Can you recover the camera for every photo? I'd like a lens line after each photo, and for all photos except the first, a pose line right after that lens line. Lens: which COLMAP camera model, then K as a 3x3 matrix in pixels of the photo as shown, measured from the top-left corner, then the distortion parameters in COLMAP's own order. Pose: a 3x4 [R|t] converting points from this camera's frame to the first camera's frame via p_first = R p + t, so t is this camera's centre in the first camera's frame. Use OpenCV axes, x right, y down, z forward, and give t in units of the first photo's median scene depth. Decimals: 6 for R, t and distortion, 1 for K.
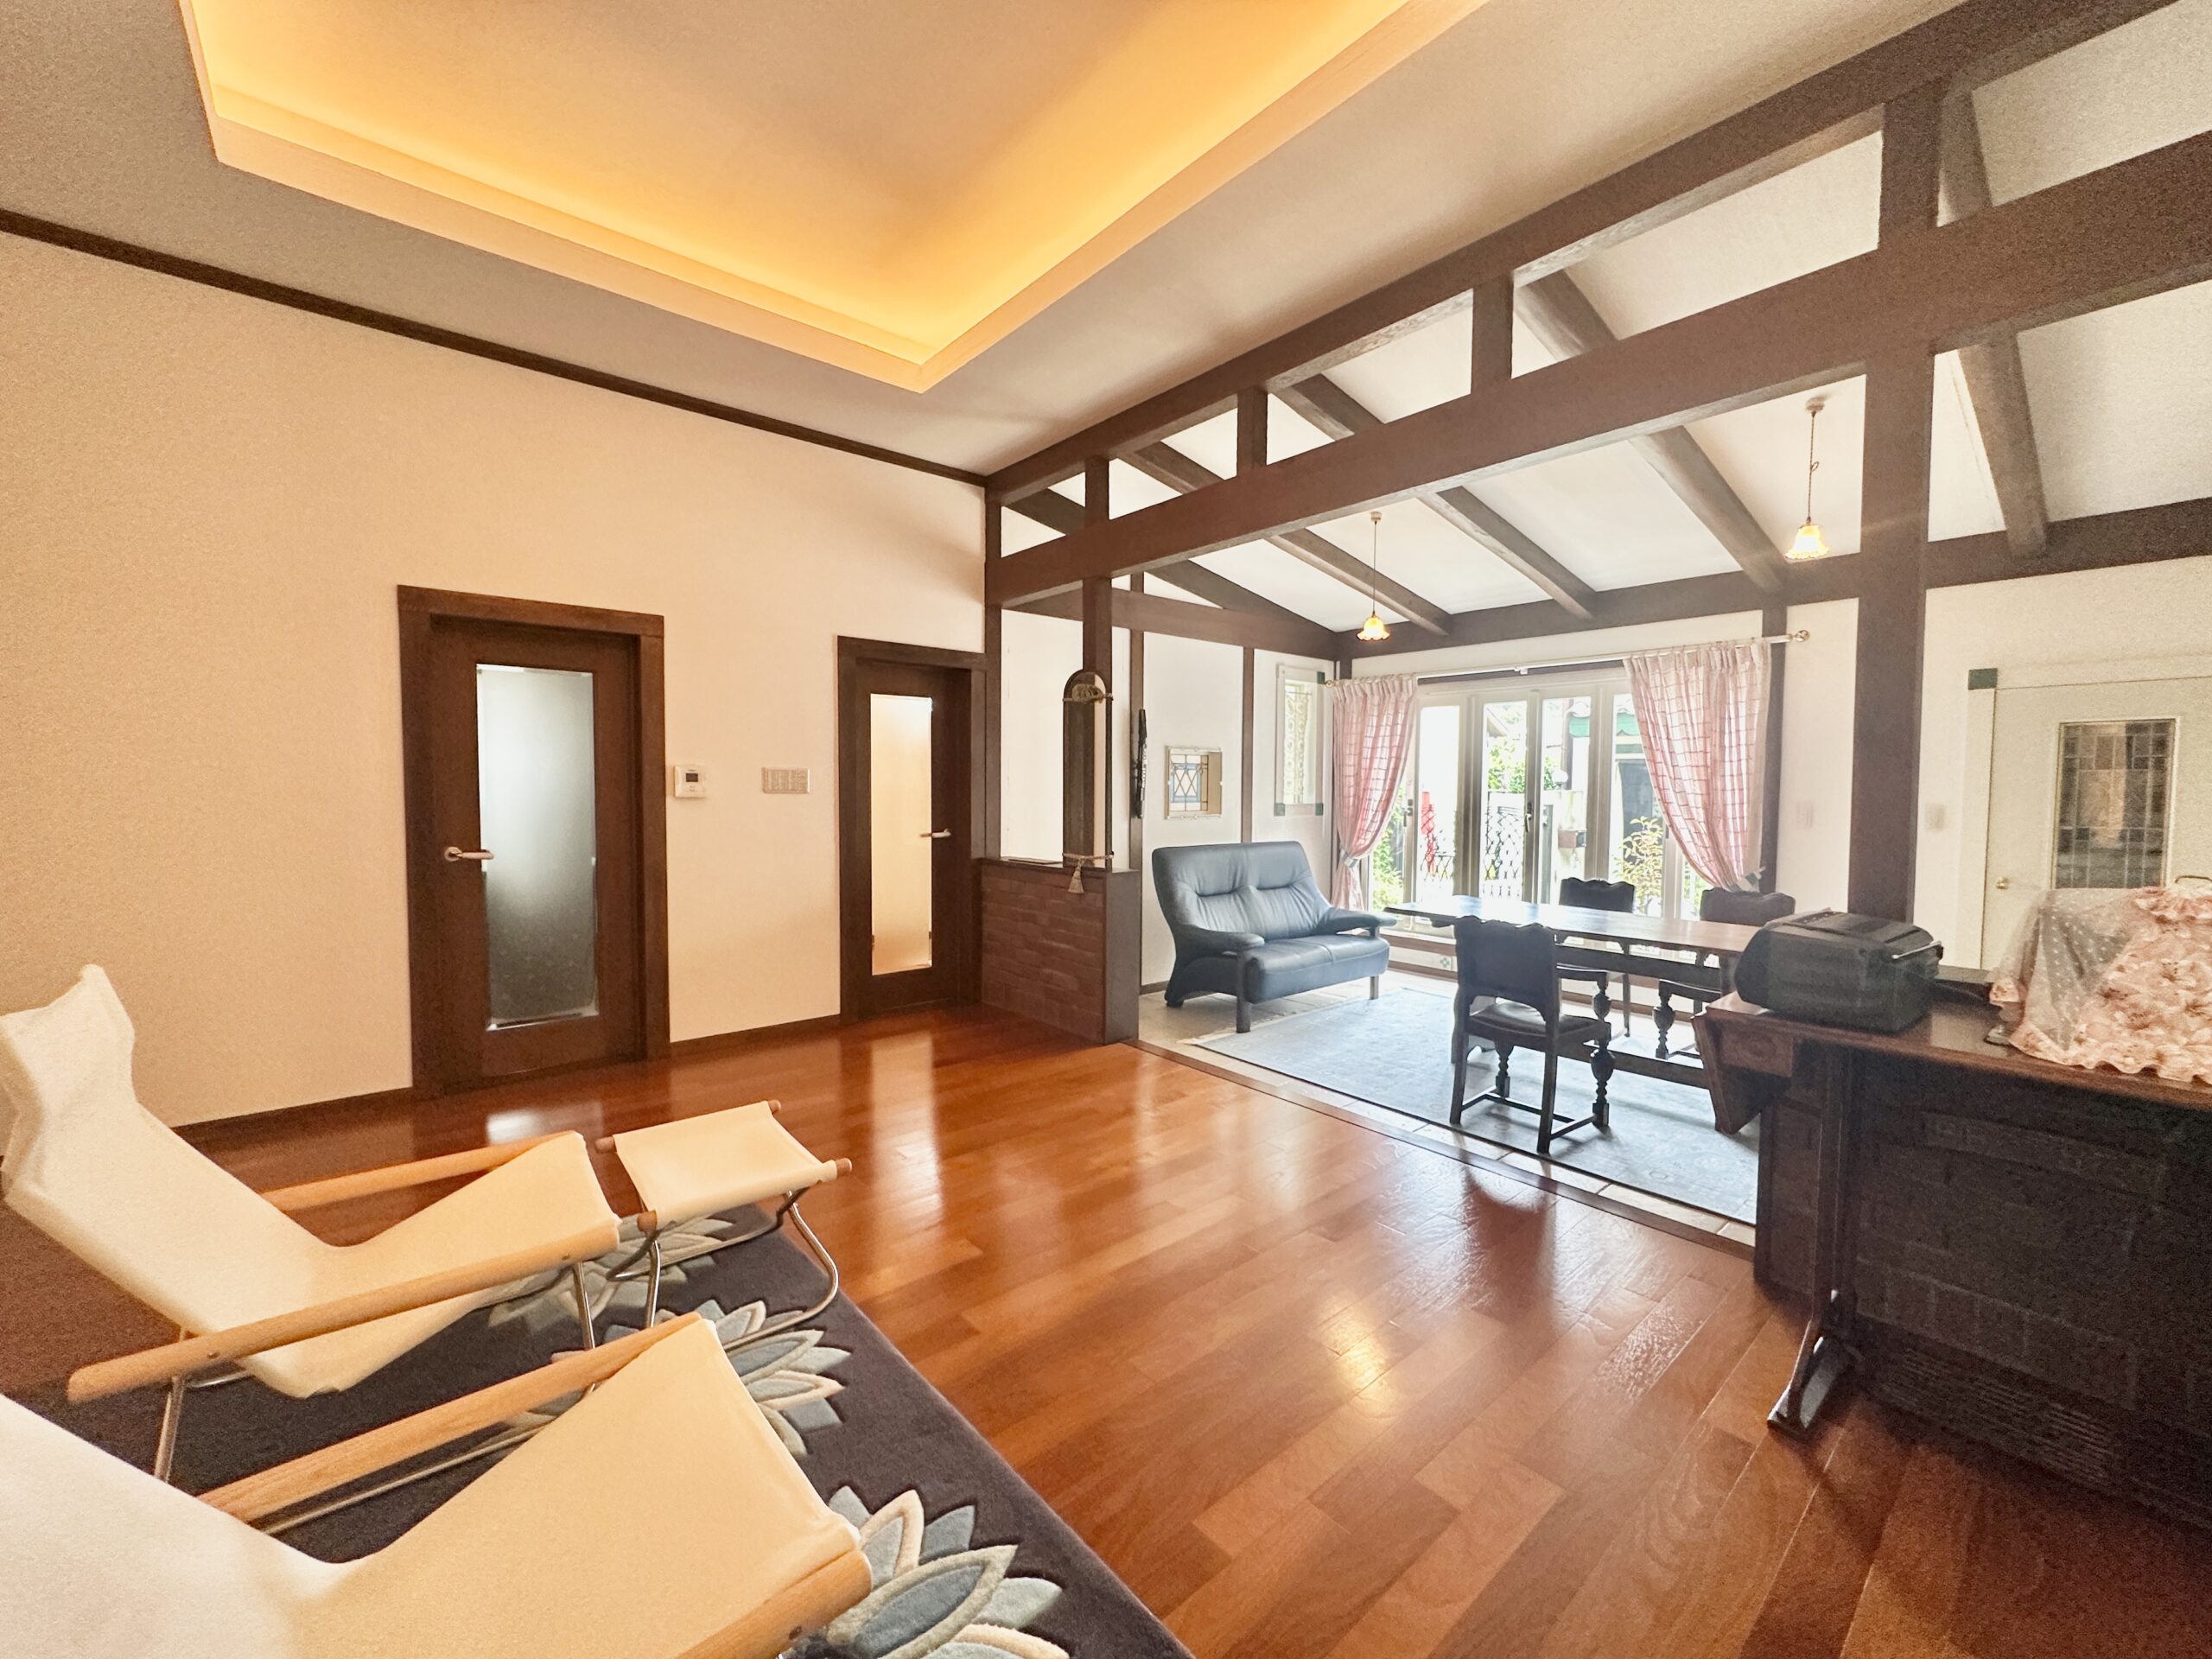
lens RADIAL K [[879.0, 0, 1109.5], [0, 879.0, 829.9], [0, 0, 1]] dist [-0.001714, 0.000504]
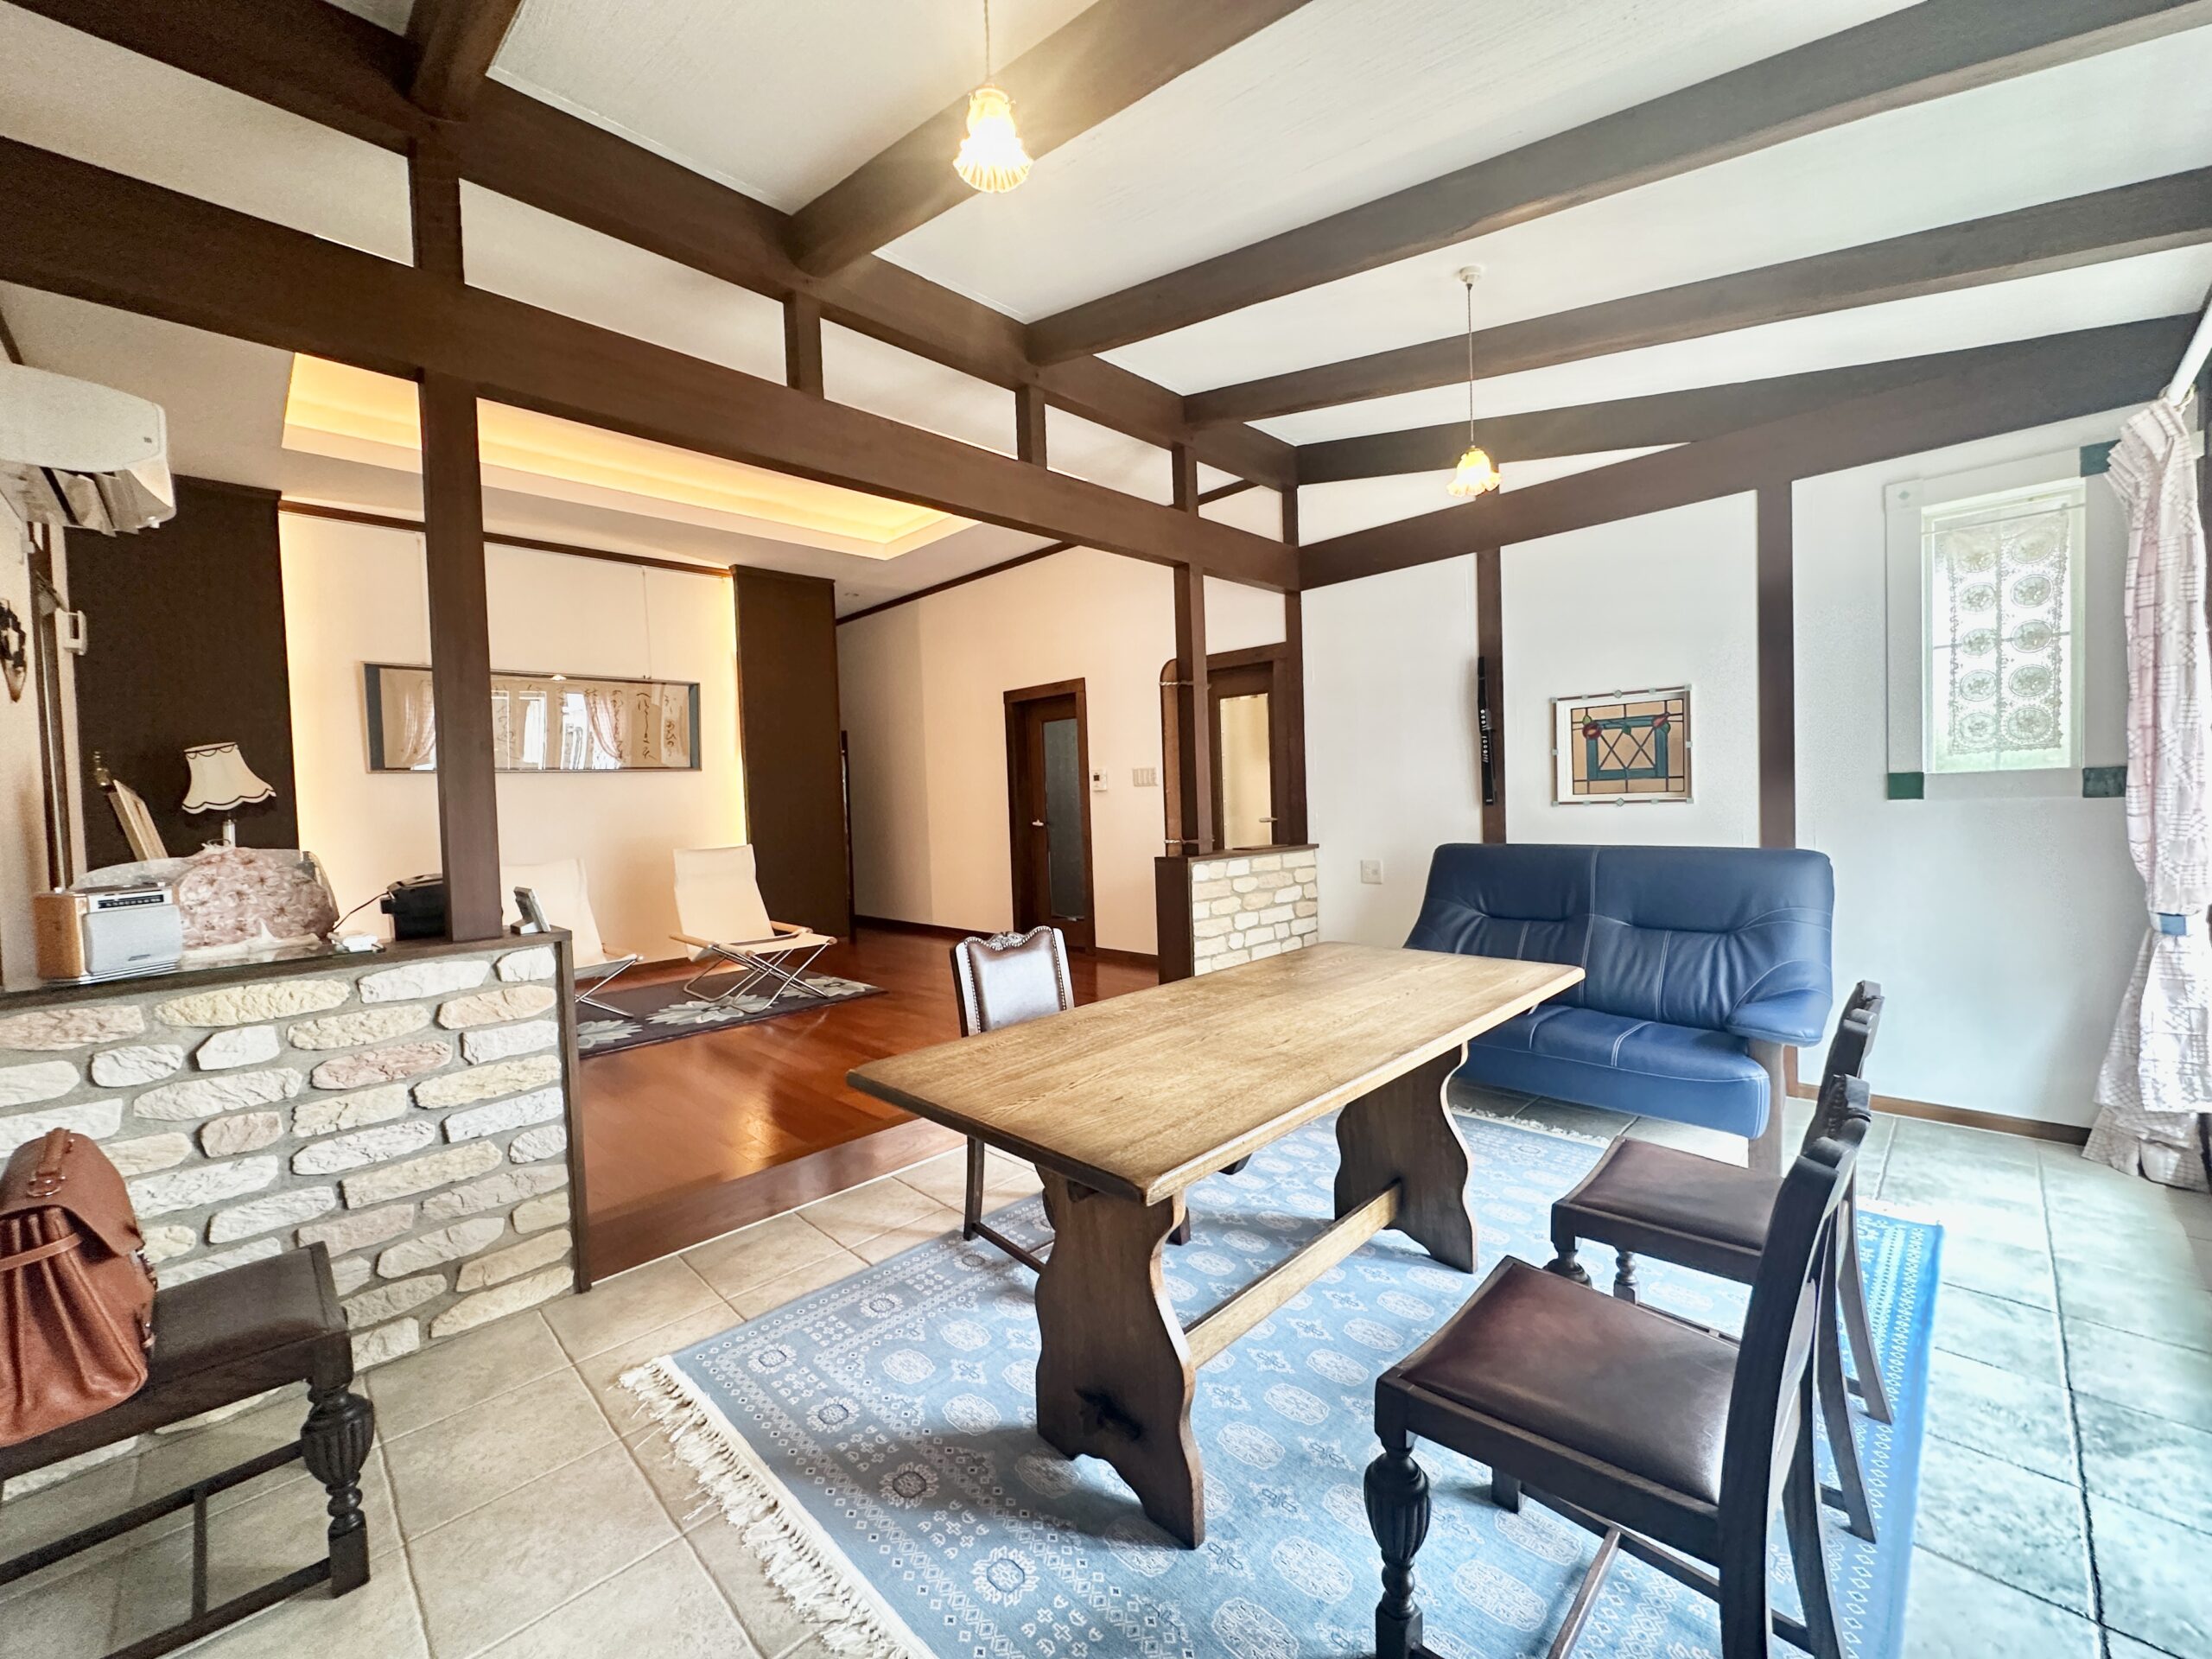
lens RADIAL K [[879.0, 0, 1110.1], [0, 879.0, 827.6], [0, 0, 1]] dist [-0.001714, 0.000504]
pose [[0.089984, 0.020940, -0.995723, 0.875573], [-0.018548, 0.999641, 0.019346, -0.002358], [0.995771, 0.016728, 0.090340, 0.731903]]
